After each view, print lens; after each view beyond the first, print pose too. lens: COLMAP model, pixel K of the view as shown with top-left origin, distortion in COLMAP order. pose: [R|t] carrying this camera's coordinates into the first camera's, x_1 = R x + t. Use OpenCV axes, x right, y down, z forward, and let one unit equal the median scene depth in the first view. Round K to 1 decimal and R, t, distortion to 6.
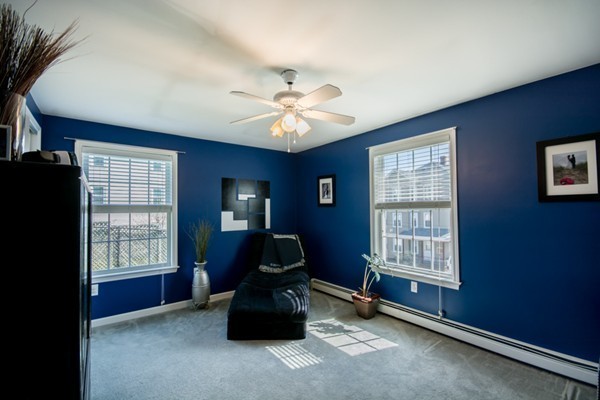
lens RADIAL K [[264.0, 0, 301.9], [0, 264.0, 201.9], [0, 0, 1]] dist [-0.004071, -0.003466]
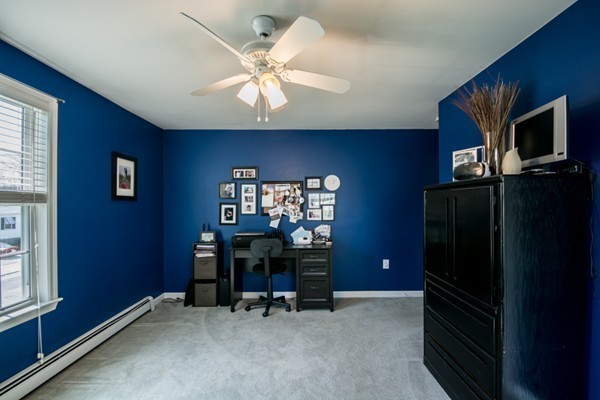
lens RADIAL K [[264.0, 0, 302.5], [0, 264.0, 203.8], [0, 0, 1]] dist [-0.004071, -0.003466]
pose [[-0.784242, 0.003112, 0.620448, -0.574848], [-0.018116, 0.999446, -0.027911, 0.035423], [-0.620191, -0.033129, -0.783751, 1.435155]]
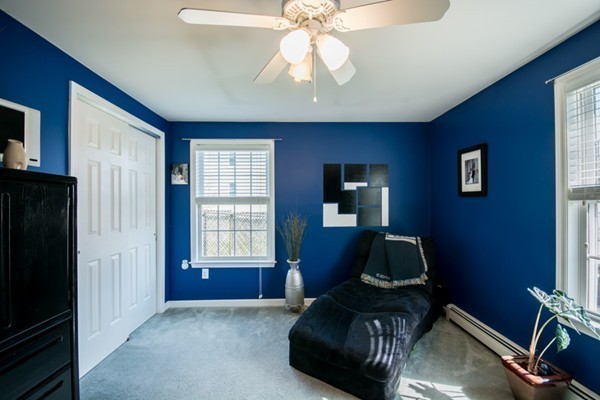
lens RADIAL K [[264.0, 0, 298.8], [0, 264.0, 200.9], [0, 0, 1]] dist [-0.004071, -0.003466]
pose [[0.799611, -0.001368, -0.600517, 0.171085], [0.017864, 0.999609, 0.021510, 0.009112], [0.600253, -0.027928, 0.799323, 0.307361]]
